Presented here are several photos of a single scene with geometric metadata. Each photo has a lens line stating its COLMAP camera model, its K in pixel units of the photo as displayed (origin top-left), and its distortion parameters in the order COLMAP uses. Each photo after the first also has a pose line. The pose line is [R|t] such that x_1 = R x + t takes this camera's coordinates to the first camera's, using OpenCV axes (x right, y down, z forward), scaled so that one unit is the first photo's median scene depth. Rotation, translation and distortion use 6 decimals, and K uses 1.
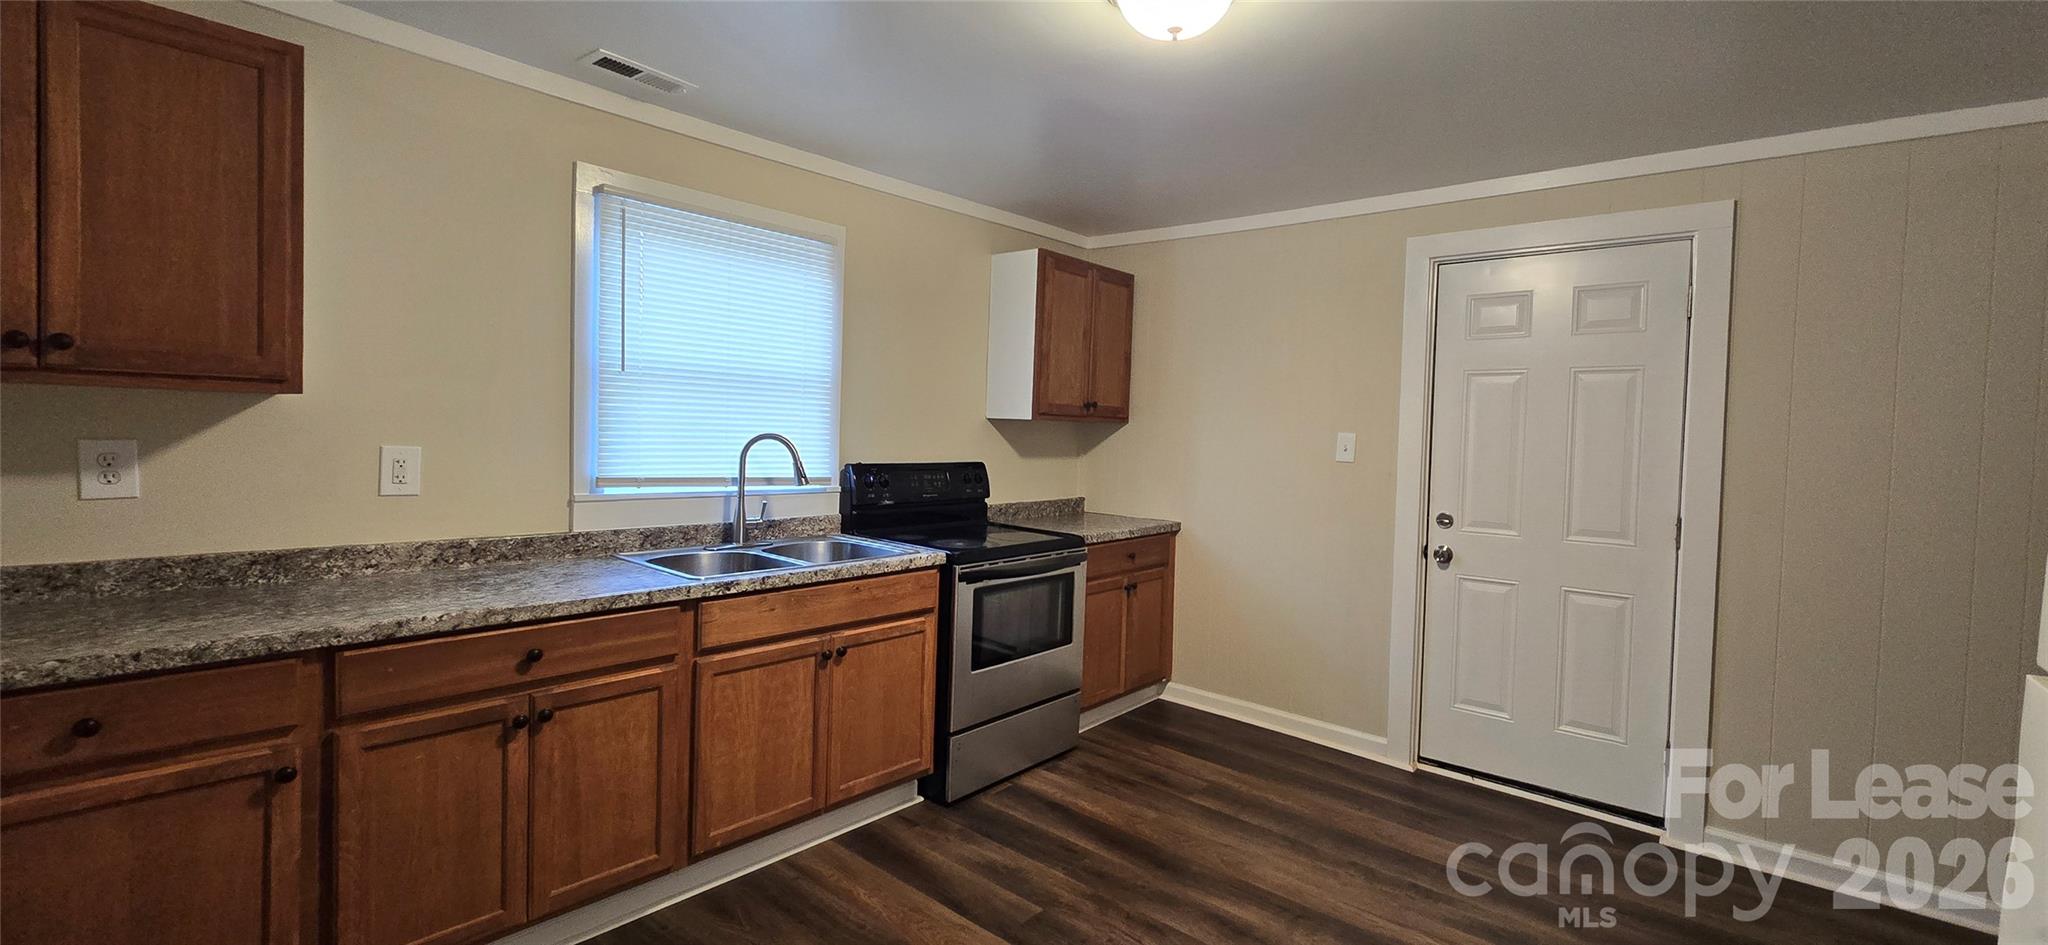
lens RADIAL K [[847.2, 0, 1020.7], [0, 847.2, 475.2], [0, 0, 1]] dist [0.010133, 0.000395]
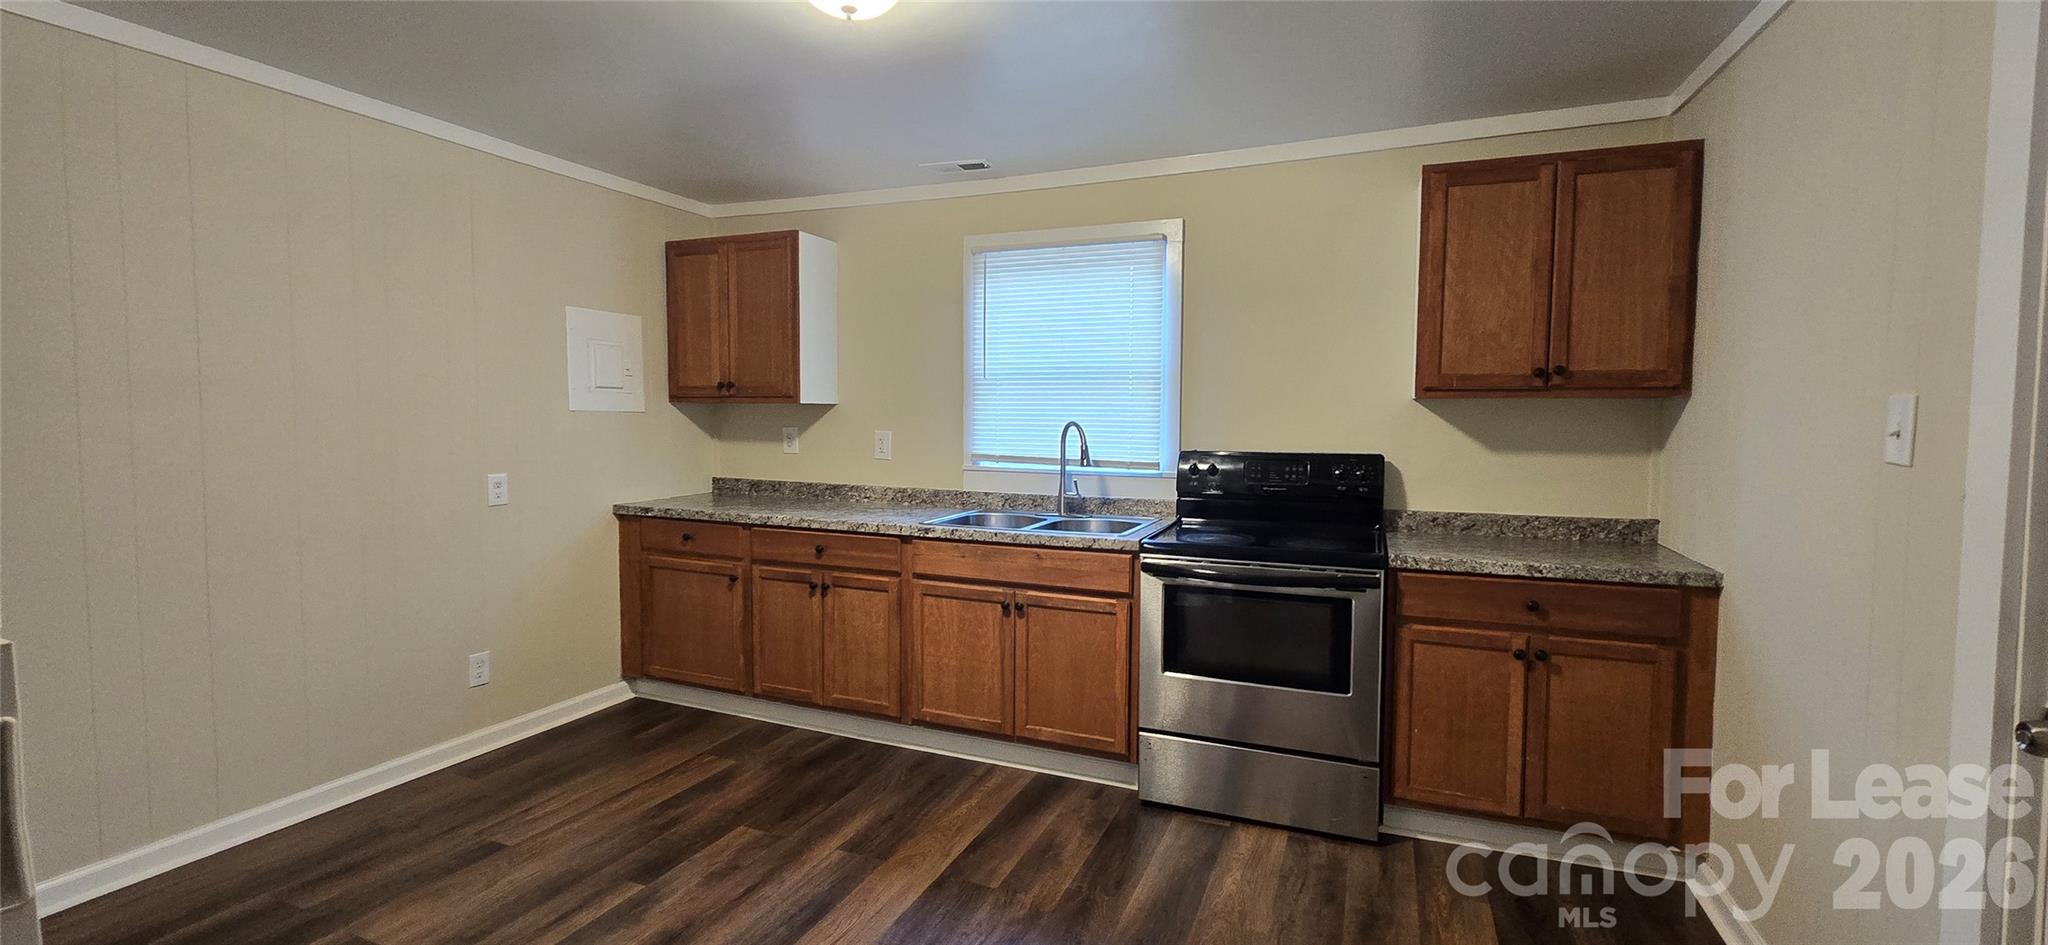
lens RADIAL K [[847.2, 0, 1035.5], [0, 847.2, 469.0], [0, 0, 1]] dist [0.010133, 0.000395]
pose [[0.316386, 0.030196, -0.948150, 0.897842], [-0.047873, 0.998728, 0.015832, 0.000718], [0.947422, 0.040382, 0.317429, 0.650610]]
